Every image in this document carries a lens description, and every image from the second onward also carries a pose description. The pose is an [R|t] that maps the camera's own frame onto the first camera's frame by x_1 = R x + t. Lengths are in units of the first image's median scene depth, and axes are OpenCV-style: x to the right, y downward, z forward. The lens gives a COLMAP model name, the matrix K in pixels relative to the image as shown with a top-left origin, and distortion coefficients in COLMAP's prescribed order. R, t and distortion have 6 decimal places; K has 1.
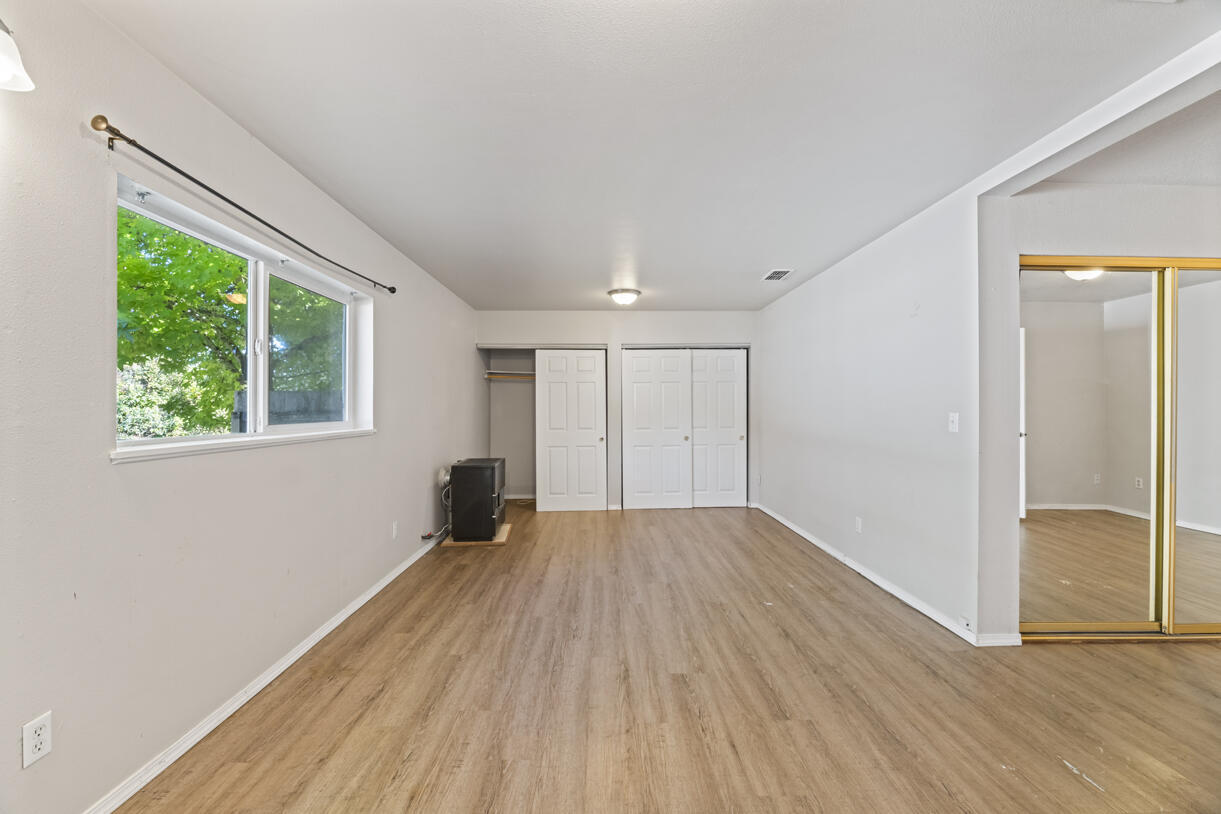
lens RADIAL K [[493.6, 0, 610.5], [0, 493.6, 407.0], [0, 0, 1]] dist [0.002182, -0.004269]
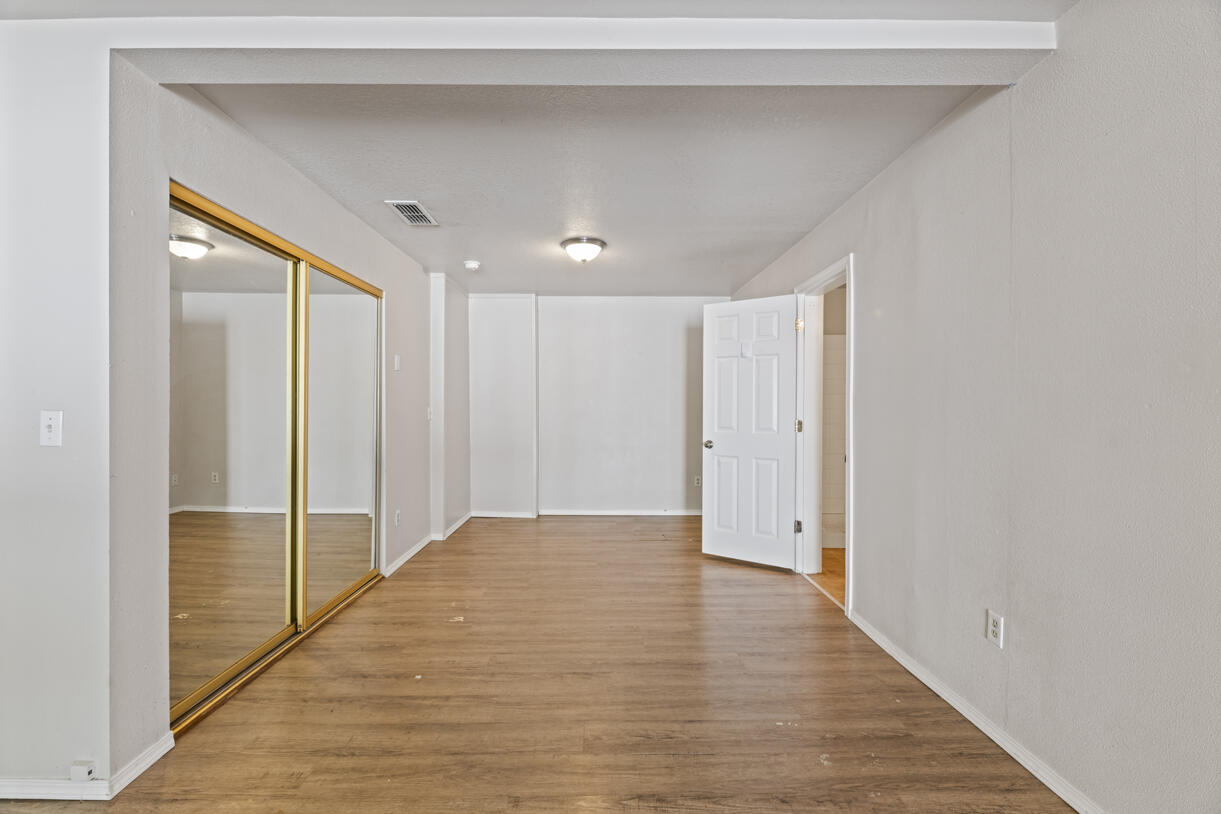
lens RADIAL K [[493.6, 0, 610.5], [0, 493.6, 407.0], [0, 0, 1]] dist [0.002182, -0.004269]
pose [[0.005053, -0.006646, 0.999965, 0.147716], [-0.005148, 0.999964, 0.006672, -0.000115], [-0.999974, -0.005181, 0.005018, 0.380444]]
